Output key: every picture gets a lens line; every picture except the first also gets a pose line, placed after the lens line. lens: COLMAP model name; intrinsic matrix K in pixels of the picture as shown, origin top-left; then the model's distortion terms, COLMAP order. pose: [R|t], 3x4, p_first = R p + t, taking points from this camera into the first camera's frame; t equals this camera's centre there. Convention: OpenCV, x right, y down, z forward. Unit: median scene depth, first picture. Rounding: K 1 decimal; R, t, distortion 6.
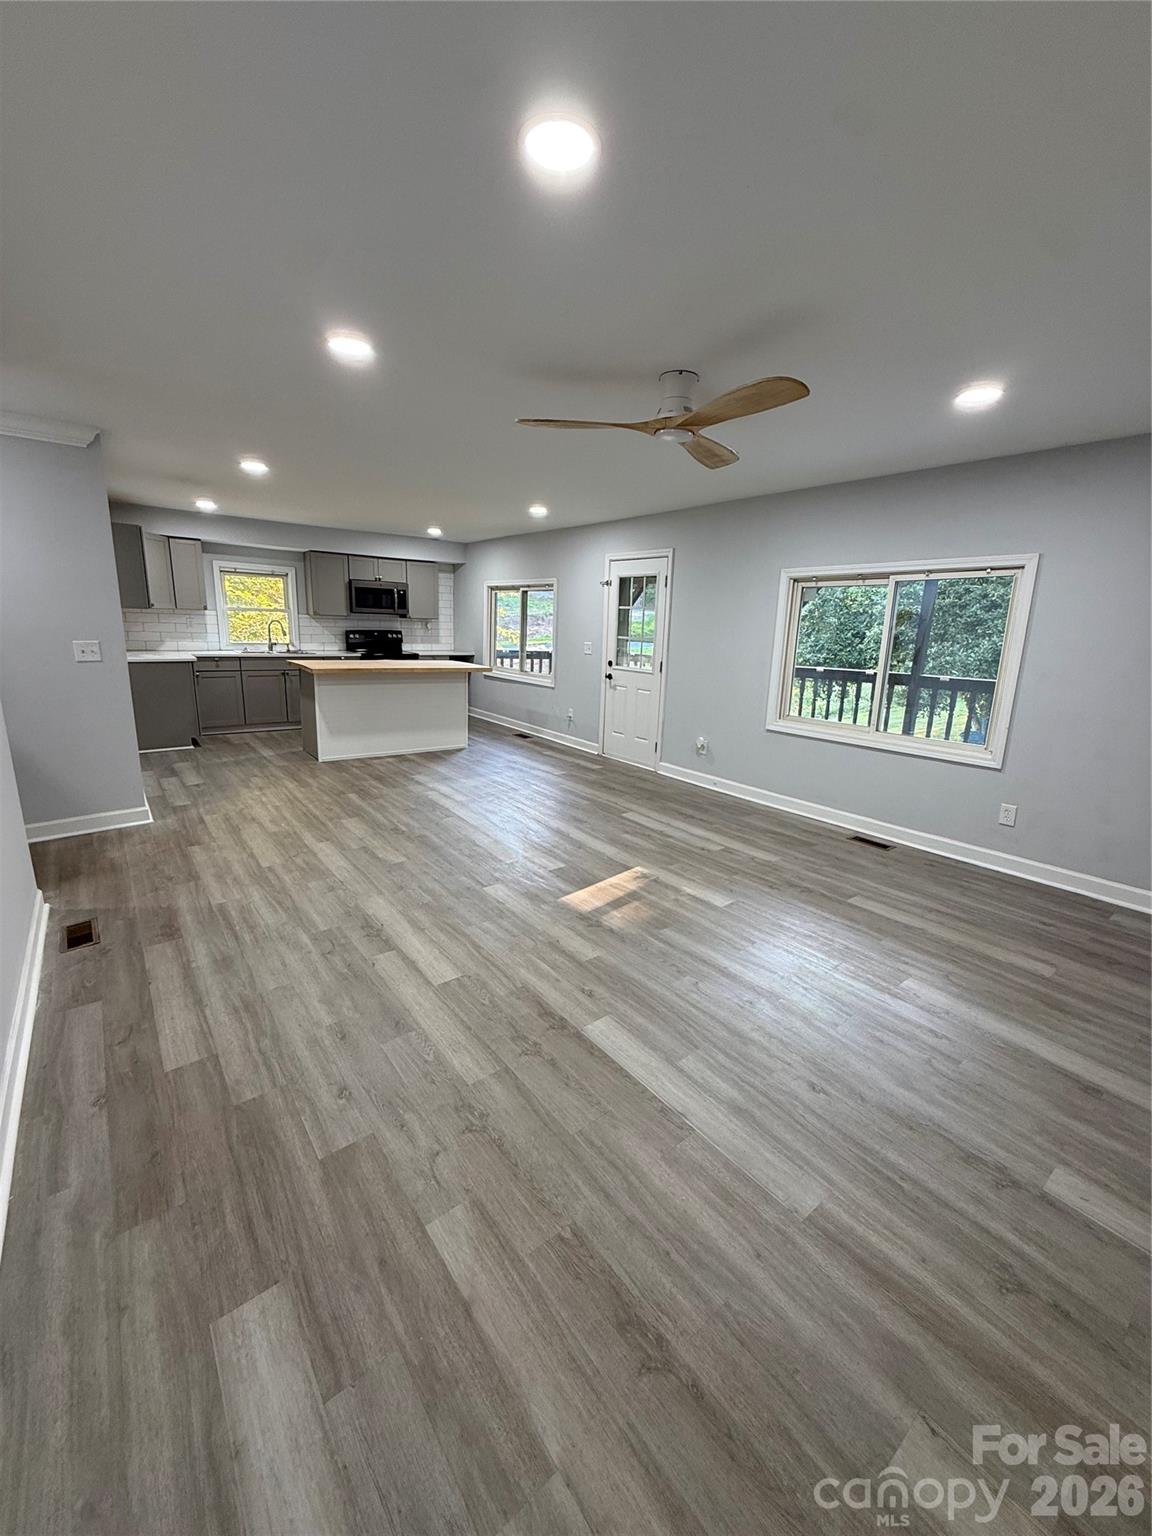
lens RADIAL K [[613.7, 0, 576.8], [0, 613.7, 757.7], [0, 0, 1]] dist [-0.001572, 0.000063]
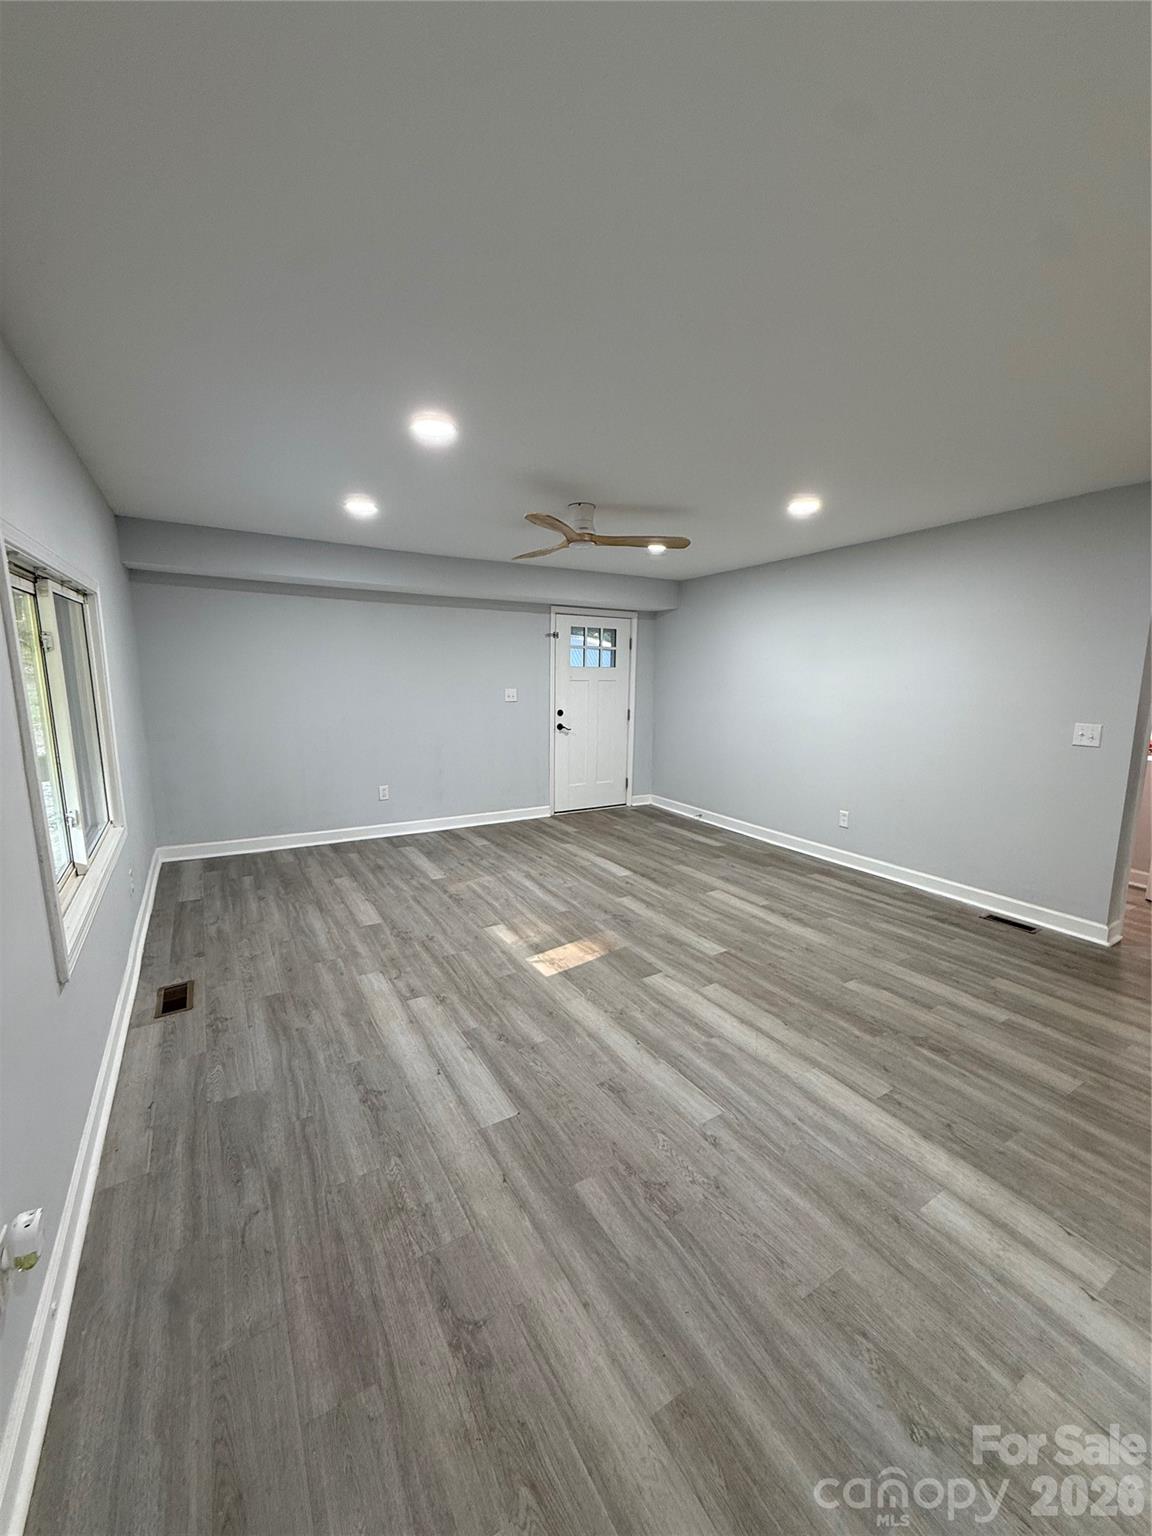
lens RADIAL K [[611.5, 0, 577.7], [0, 611.5, 766.2], [0, 0, 1]] dist [-0.001231, 0.001036]
pose [[-0.992377, -0.054251, 0.110659, -0.009831], [-0.008518, 0.925945, 0.377563, -0.469029], [-0.122947, 0.373742, -0.919348, 1.997470]]
